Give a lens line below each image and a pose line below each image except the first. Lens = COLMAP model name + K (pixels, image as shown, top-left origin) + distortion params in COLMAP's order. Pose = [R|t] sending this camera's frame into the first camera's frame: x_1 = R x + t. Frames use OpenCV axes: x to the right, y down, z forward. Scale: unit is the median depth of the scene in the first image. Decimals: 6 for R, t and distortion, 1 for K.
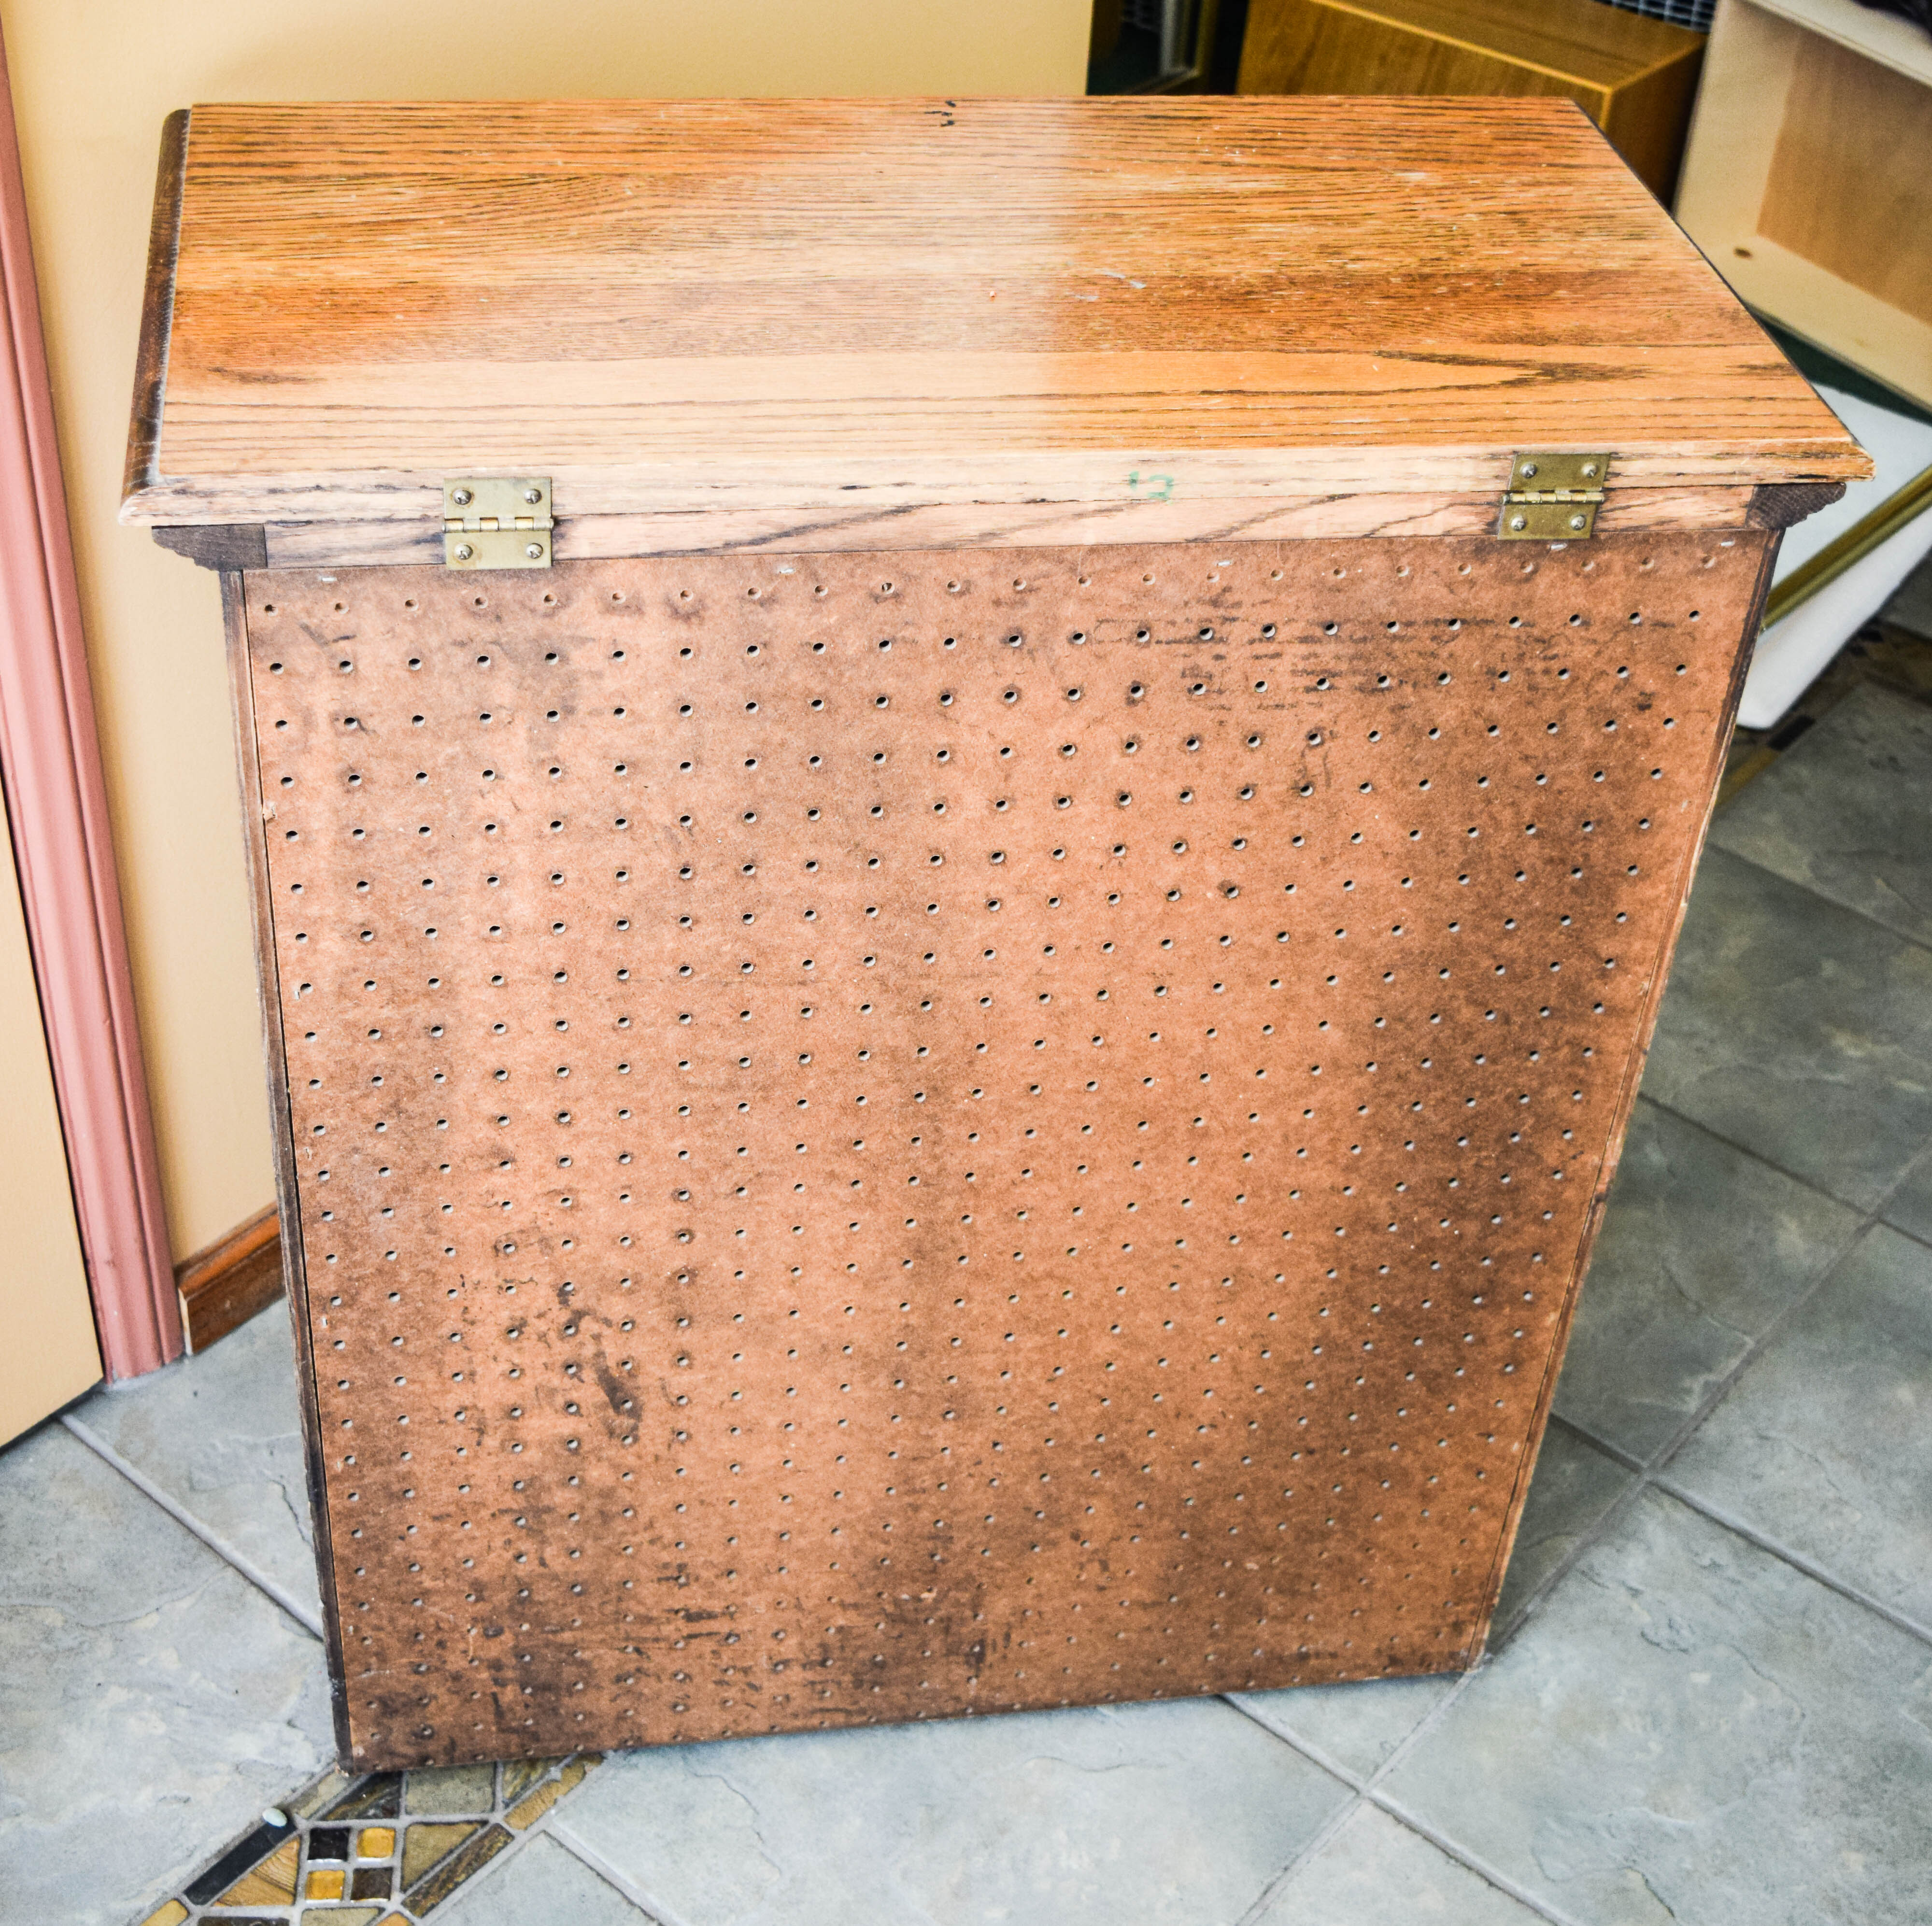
lens RADIAL K [[3193.1, 0, 952.1], [0, 3193.1, 971.0], [0, 0, 1]] dist [-0.026242, 0.000000]
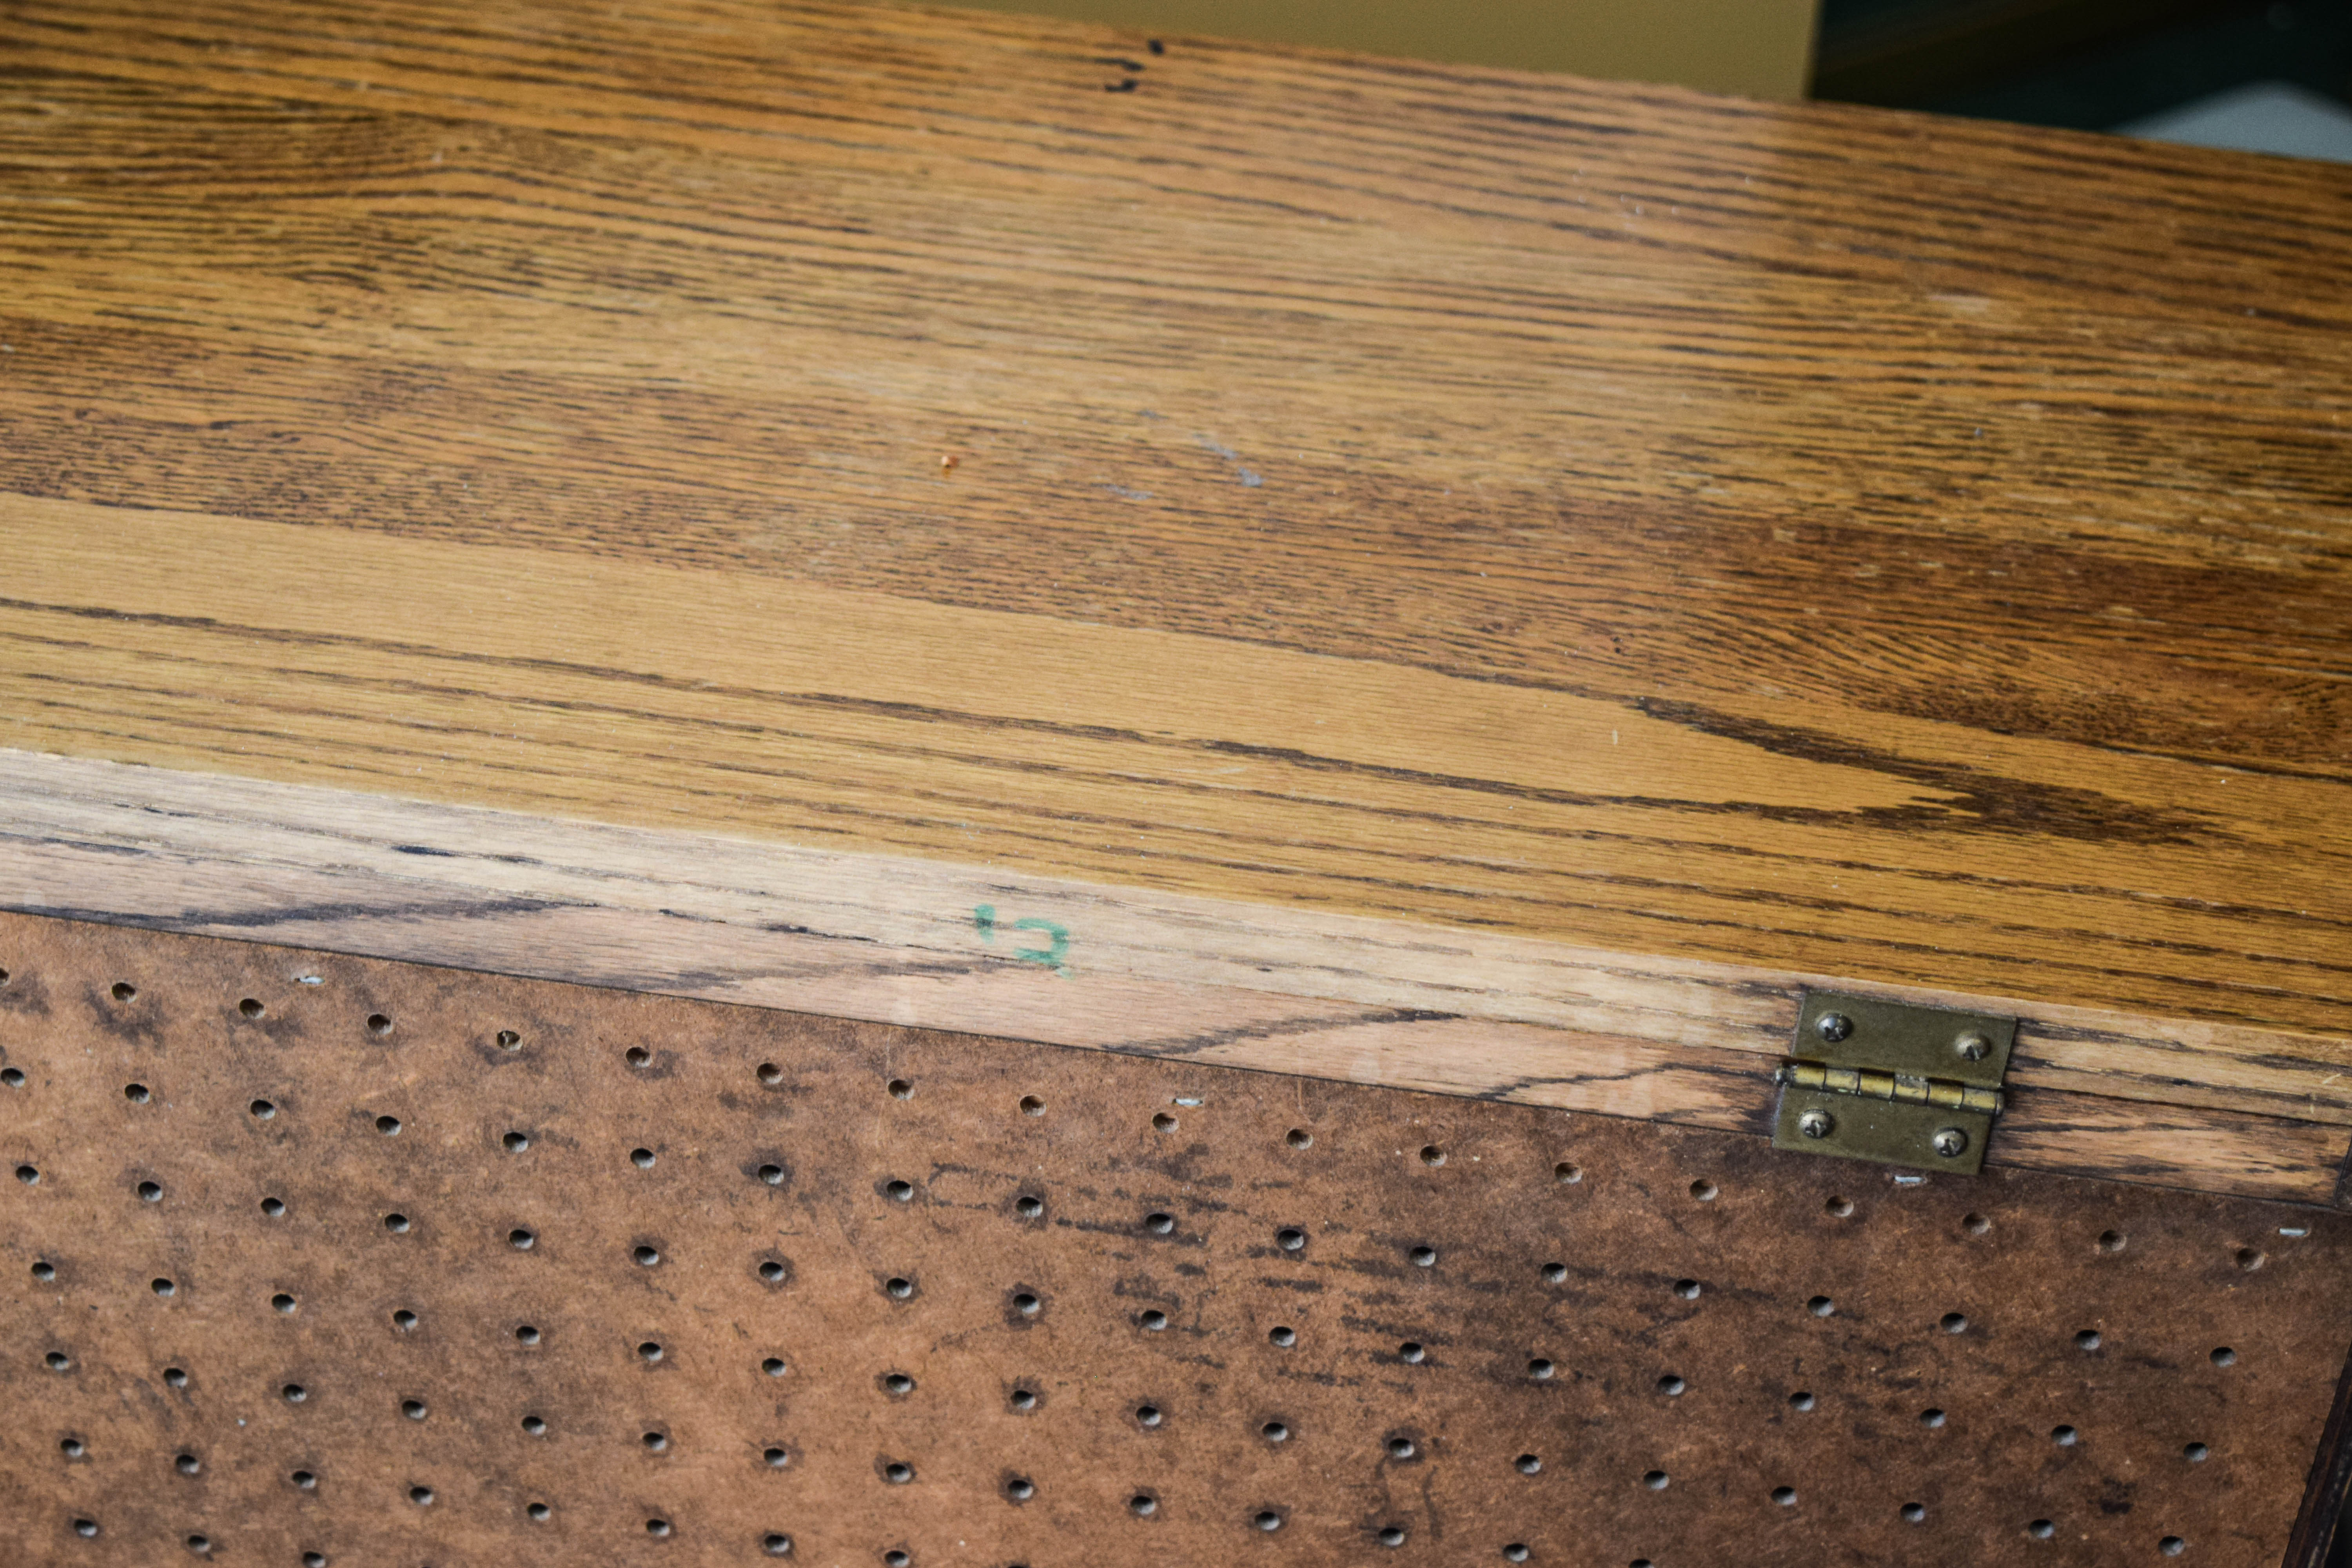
lens RADIAL K [[4259.5, 0, 1190.9], [0, 4259.5, 775.4], [0, 0, 1]] dist [-0.031133, 0.000000]
pose [[0.952622, 0.164442, -0.255871, 0.236190], [-0.171550, 0.985160, -0.005553, -0.167617], [0.251161, 0.049185, 0.966695, 0.355324]]
